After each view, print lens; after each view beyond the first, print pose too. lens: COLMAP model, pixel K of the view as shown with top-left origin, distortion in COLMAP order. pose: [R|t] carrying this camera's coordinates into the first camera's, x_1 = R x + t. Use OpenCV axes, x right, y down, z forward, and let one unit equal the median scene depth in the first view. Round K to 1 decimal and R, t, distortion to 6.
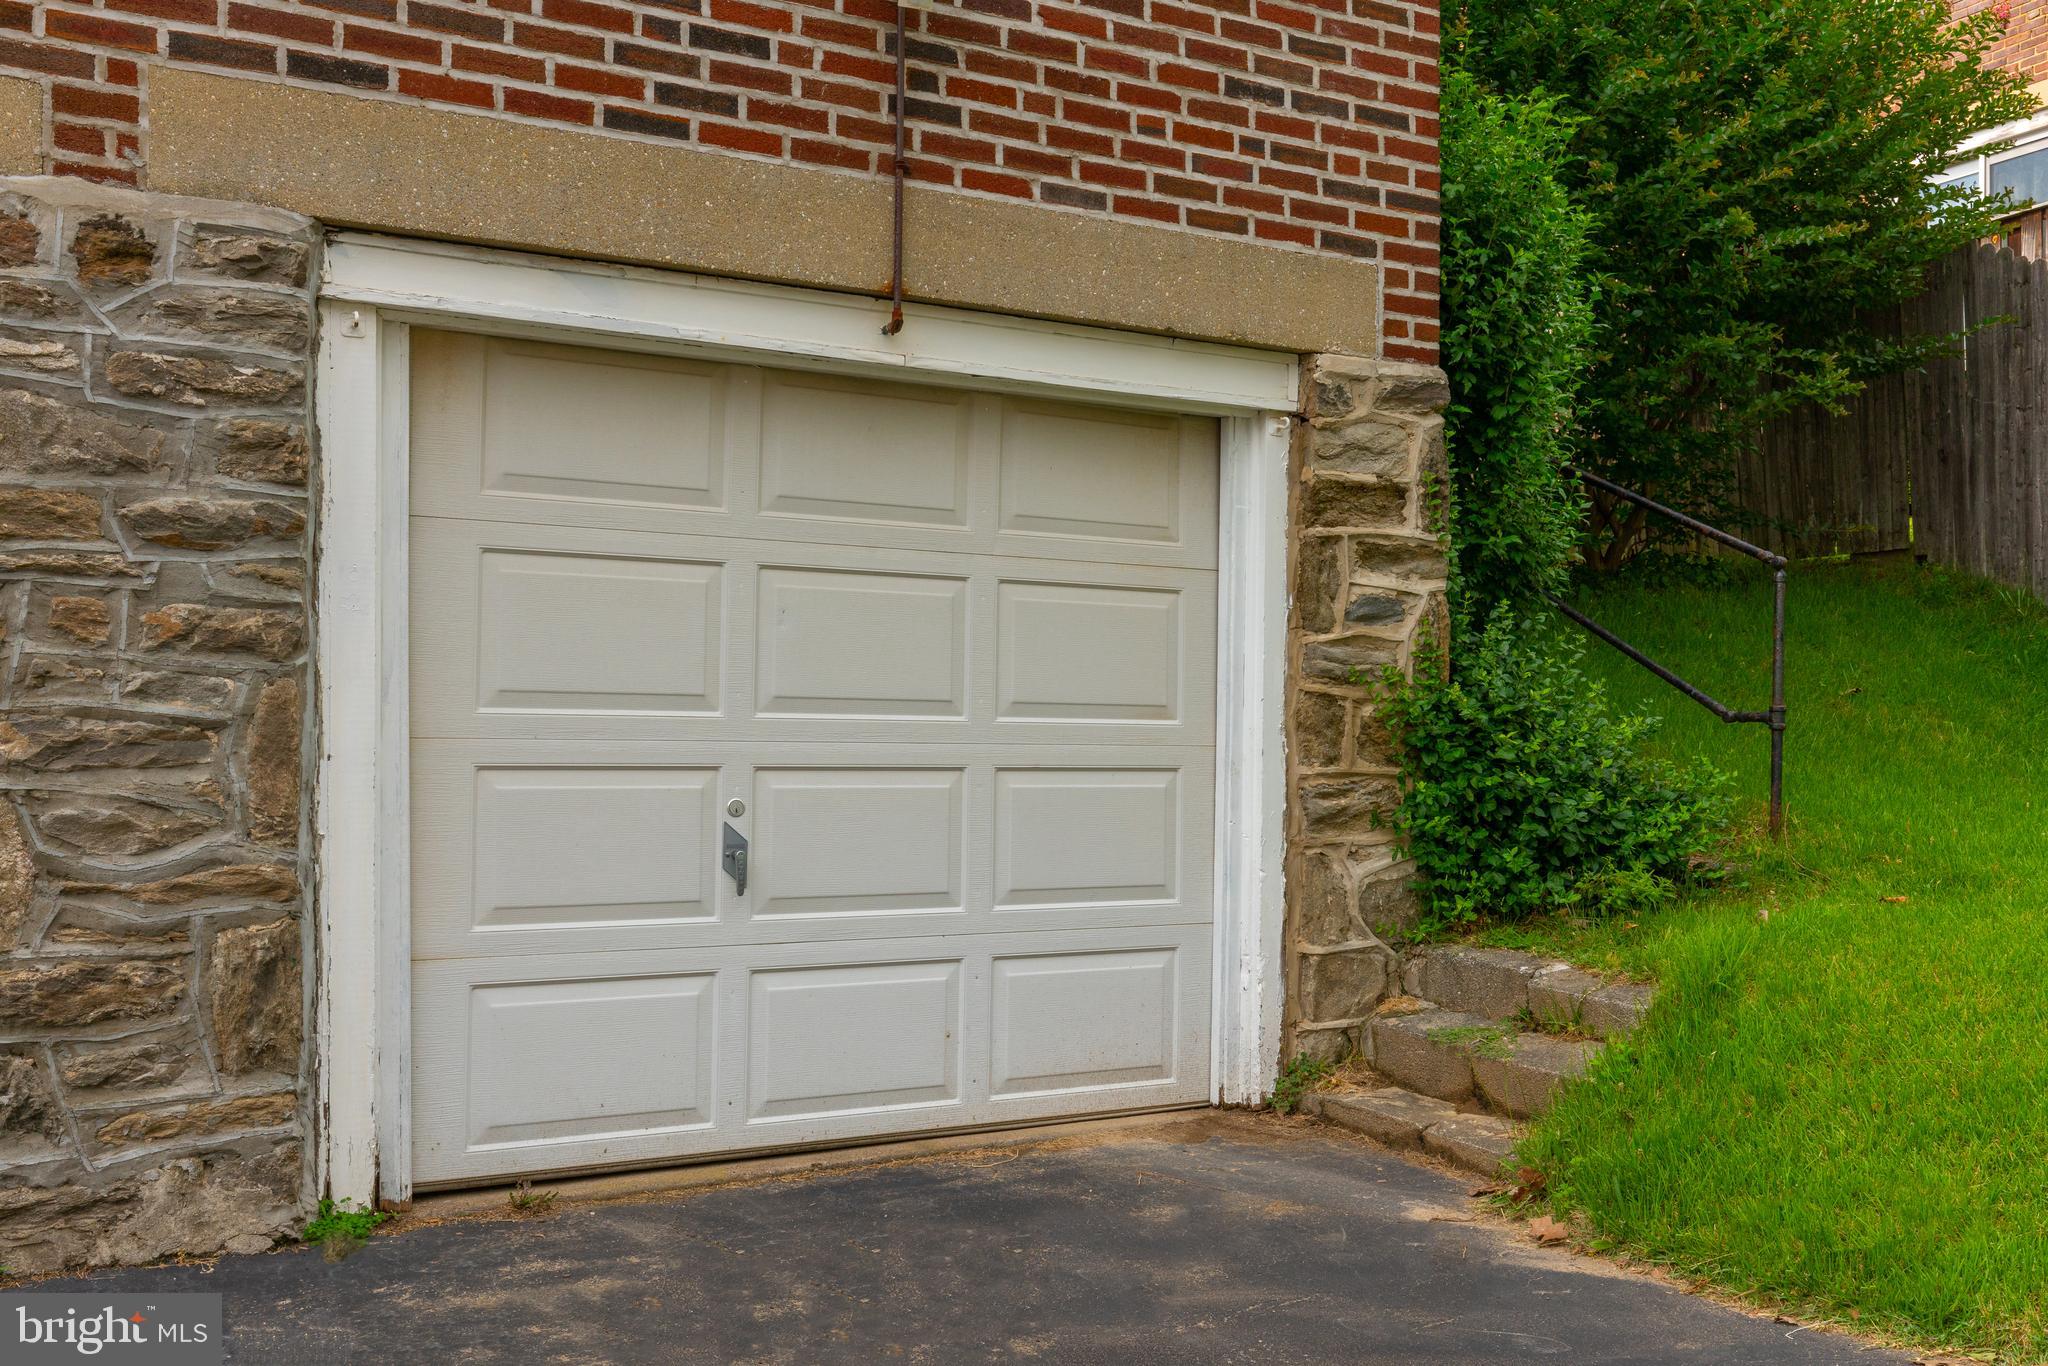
lens RADIAL K [[1747.0, 0, 1023.5], [0, 1747.0, 684.7], [0, 0, 1]] dist [0.006206, 0.003104]
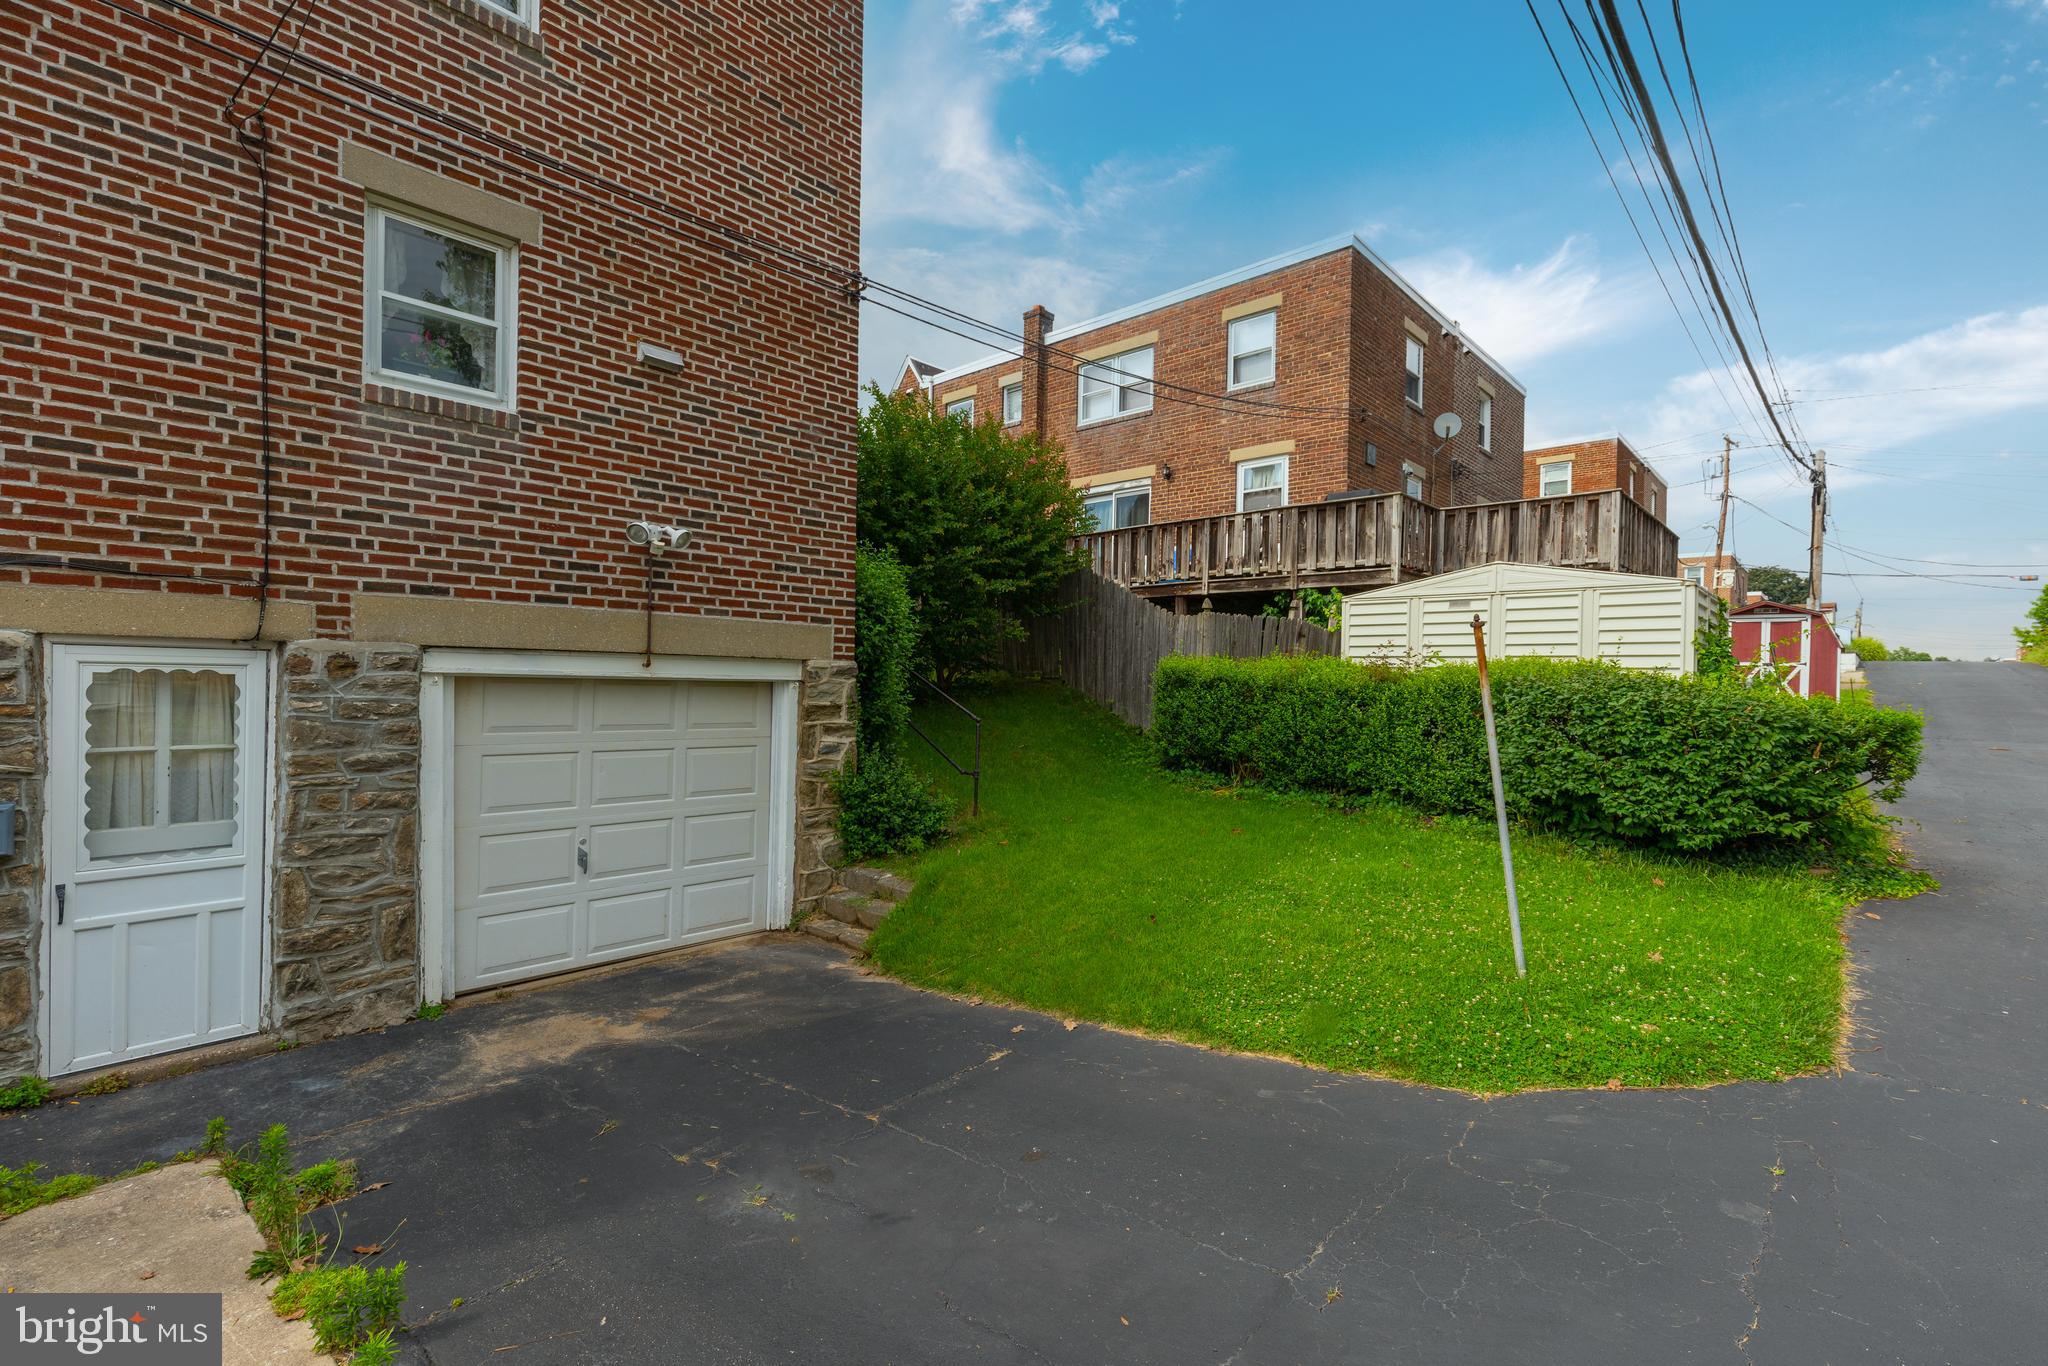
lens RADIAL K [[912.0, 0, 1031.9], [0, 912.0, 685.4], [0, 0, 1]] dist [0.000750, -0.001091]
pose [[0.937218, 0.007534, 0.348662, -0.006588], [-0.015652, 0.999668, 0.020471, -0.215780], [-0.348392, -0.024643, 0.937025, -0.577176]]
